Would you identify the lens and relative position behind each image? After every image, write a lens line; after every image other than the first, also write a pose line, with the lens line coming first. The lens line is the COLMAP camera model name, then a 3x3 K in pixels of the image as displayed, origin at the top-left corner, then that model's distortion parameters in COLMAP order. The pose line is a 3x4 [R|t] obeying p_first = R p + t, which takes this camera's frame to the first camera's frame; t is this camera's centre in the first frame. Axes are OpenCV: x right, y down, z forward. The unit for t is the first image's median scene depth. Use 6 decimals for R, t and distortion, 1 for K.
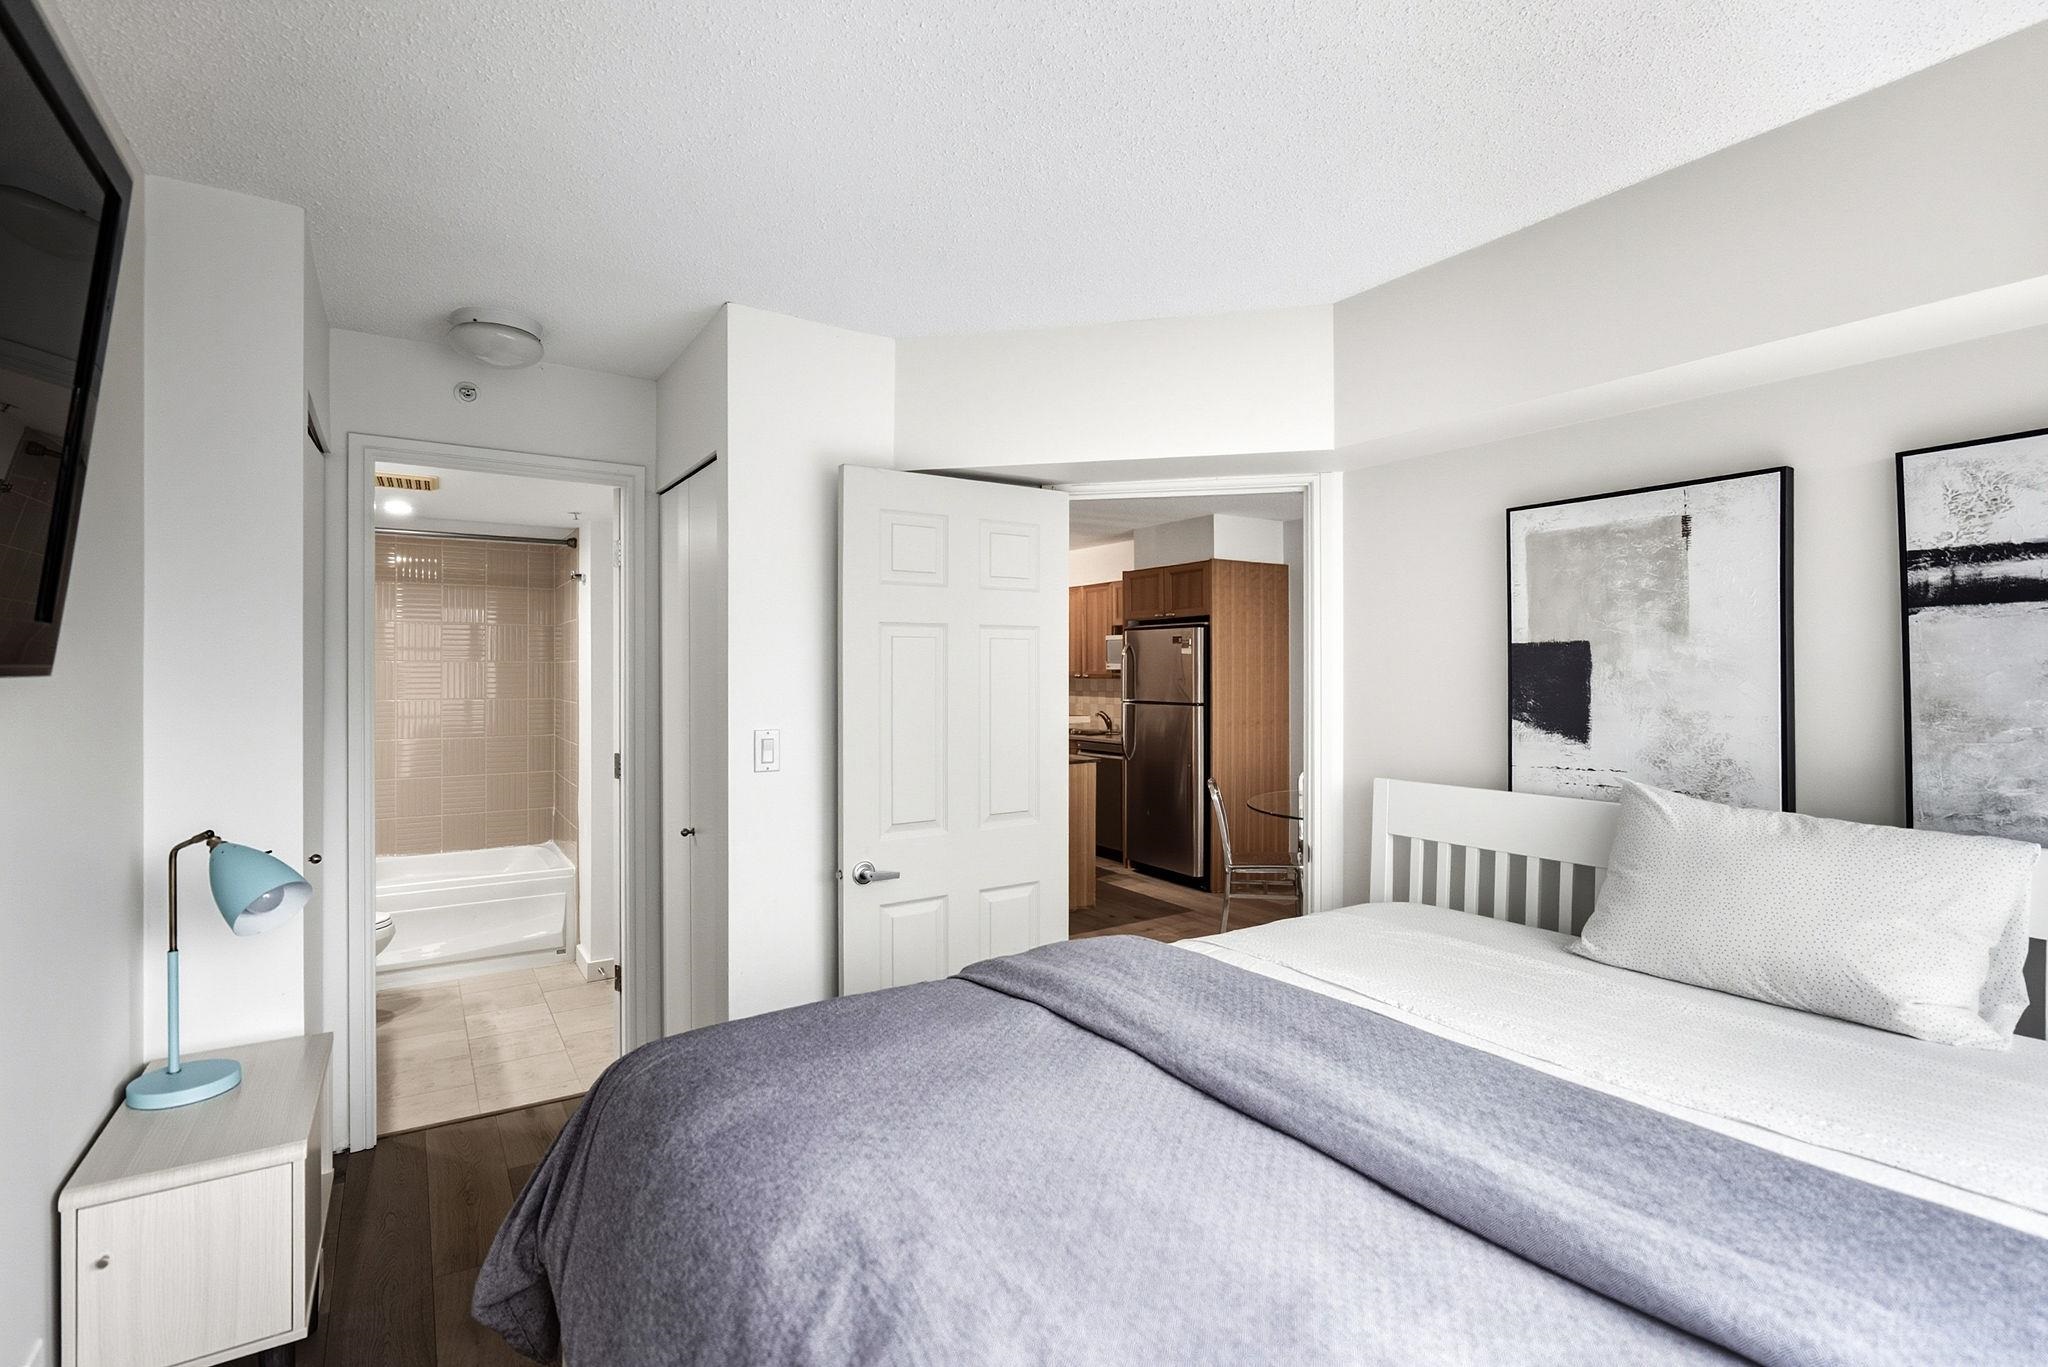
lens RADIAL K [[945.5, 0, 1017.3], [0, 945.5, 671.0], [0, 0, 1]] dist [-0.003319, 0.000284]
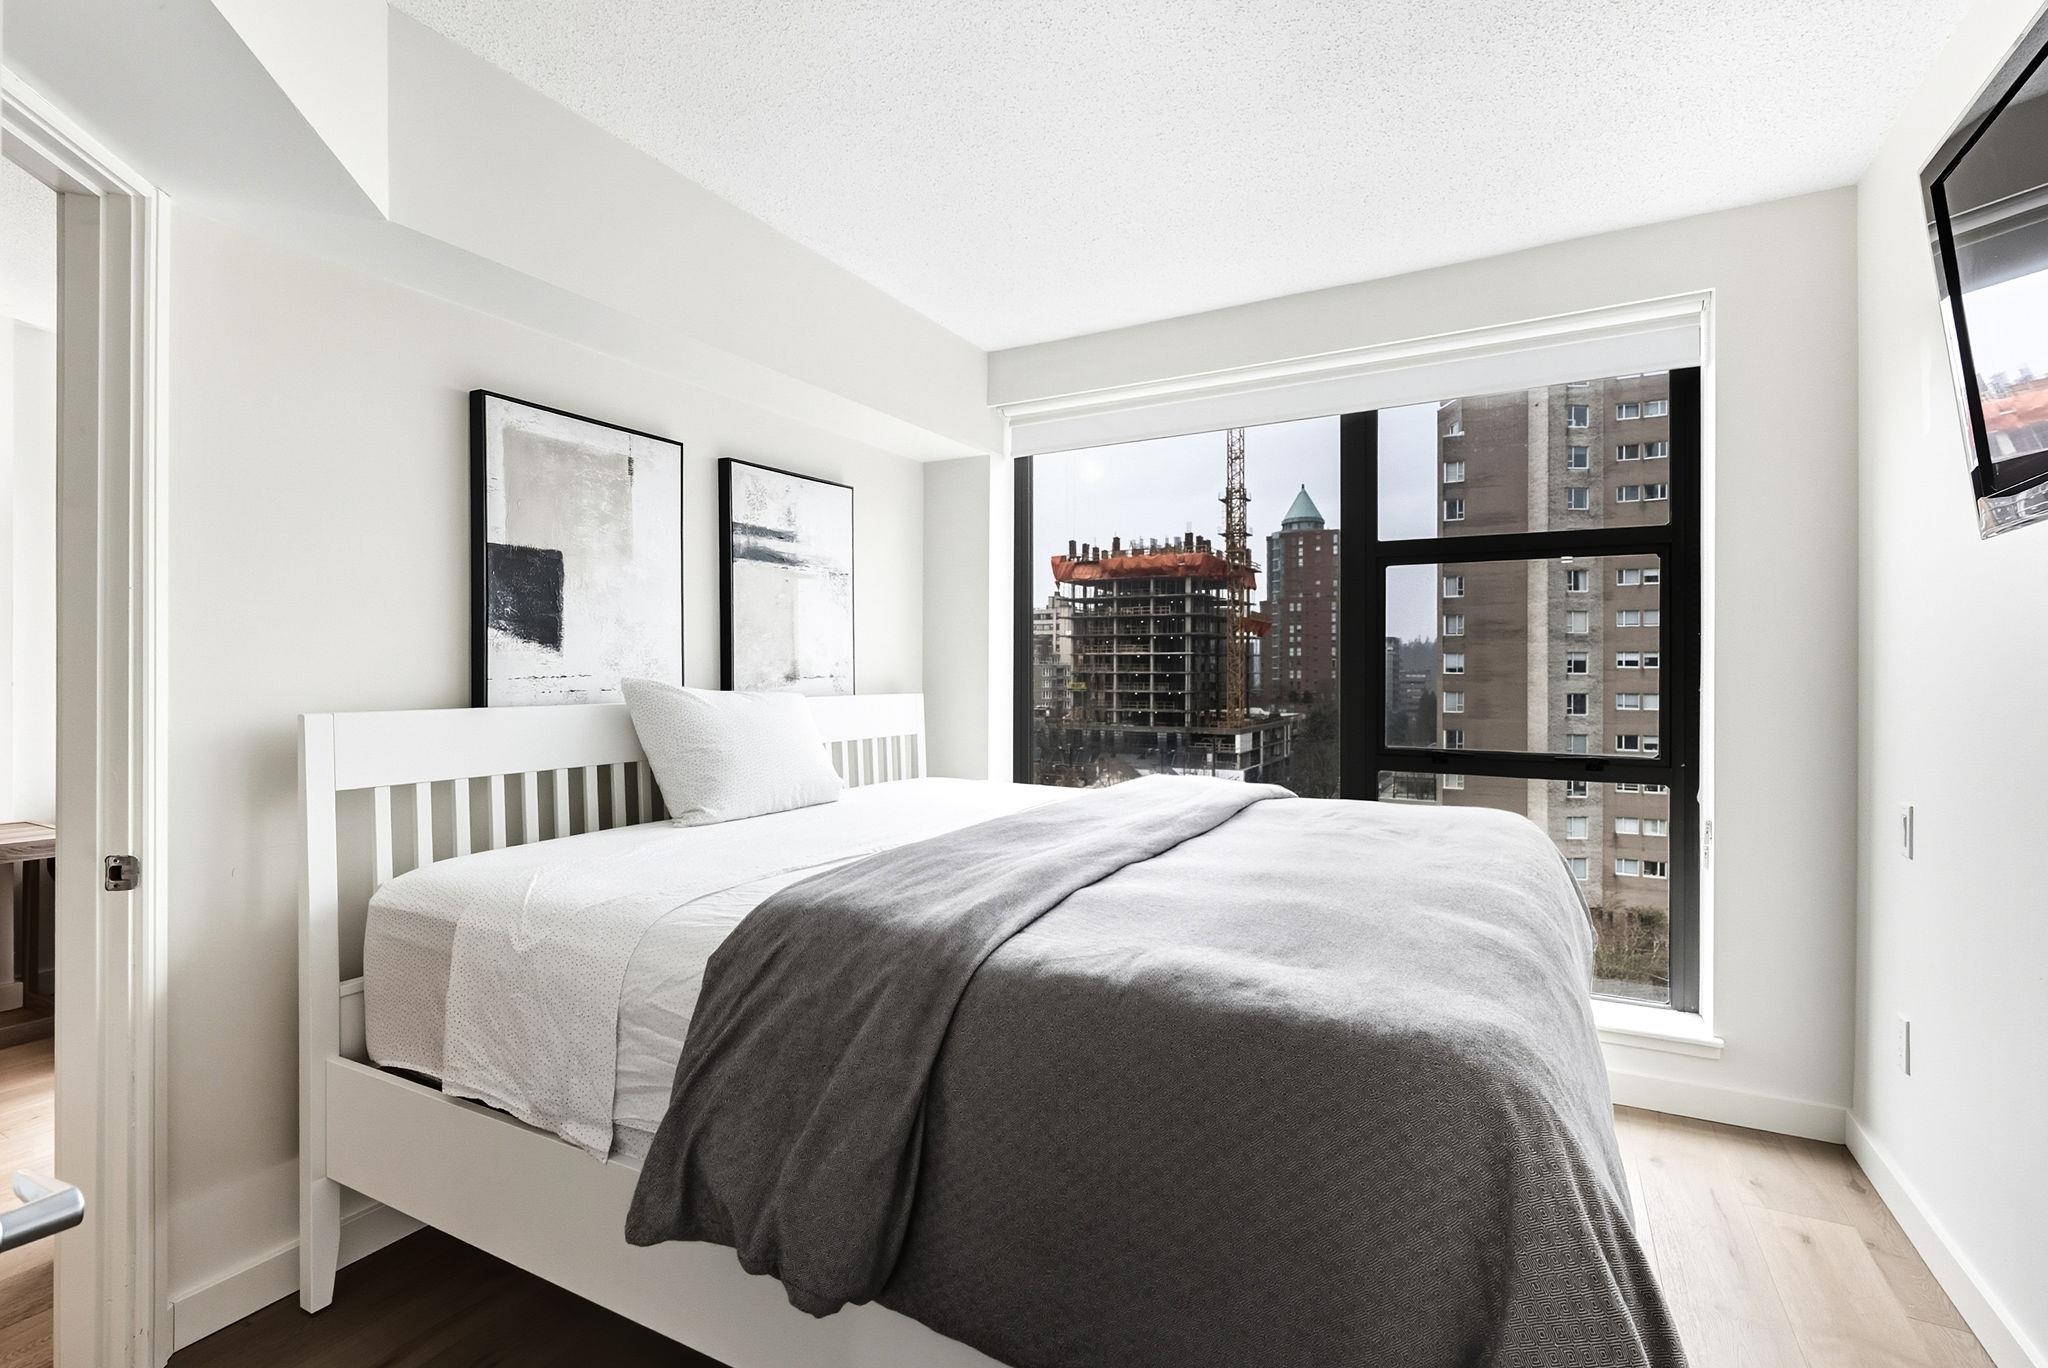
lens RADIAL K [[945.5, 0, 1017.3], [0, 945.5, 671.5], [0, 0, 1]] dist [-0.003319, 0.000284]
pose [[-0.470660, 0.002422, 0.882312, -0.537388], [-0.001228, 0.999993, -0.003400, 0.102263], [-0.882314, -0.002684, -0.470654, 1.050319]]
